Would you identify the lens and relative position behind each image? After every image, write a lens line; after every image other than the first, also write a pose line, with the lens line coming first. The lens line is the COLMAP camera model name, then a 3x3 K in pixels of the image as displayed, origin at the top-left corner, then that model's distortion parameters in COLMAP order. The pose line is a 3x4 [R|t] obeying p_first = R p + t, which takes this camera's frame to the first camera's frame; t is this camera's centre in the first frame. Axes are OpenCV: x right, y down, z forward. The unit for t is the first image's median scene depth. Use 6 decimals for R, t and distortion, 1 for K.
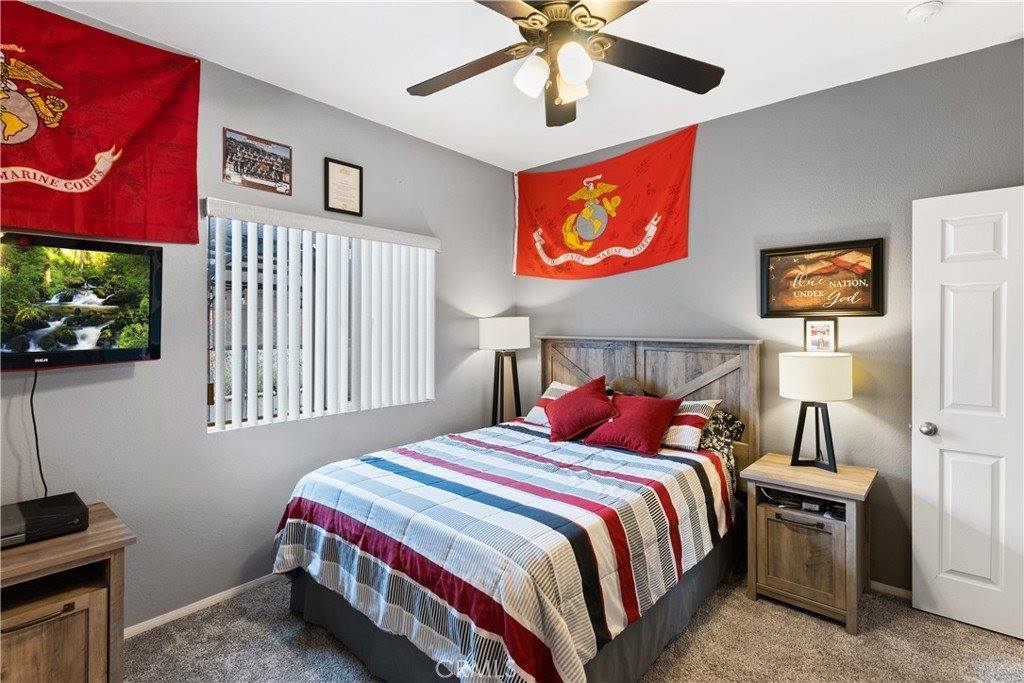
lens RADIAL K [[497.4, 0, 510.0], [0, 497.4, 328.1], [0, 0, 1]] dist [0.001996, 0.000676]
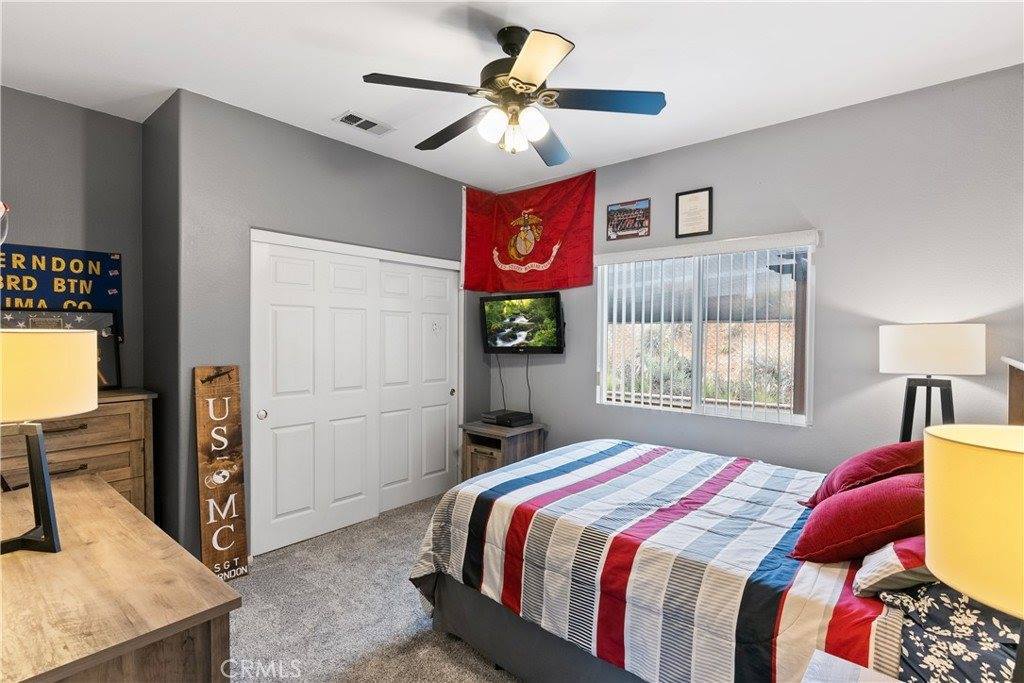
lens RADIAL K [[493.5, 0, 512.0], [0, 493.5, 341.5], [0, 0, 1]] dist [-0.000376, 0.000731]
pose [[0.002345, 0.009602, -0.999951, 0.910808], [-0.014674, 0.999847, 0.009567, 0.002042], [0.999890, 0.014651, 0.002486, 0.695417]]
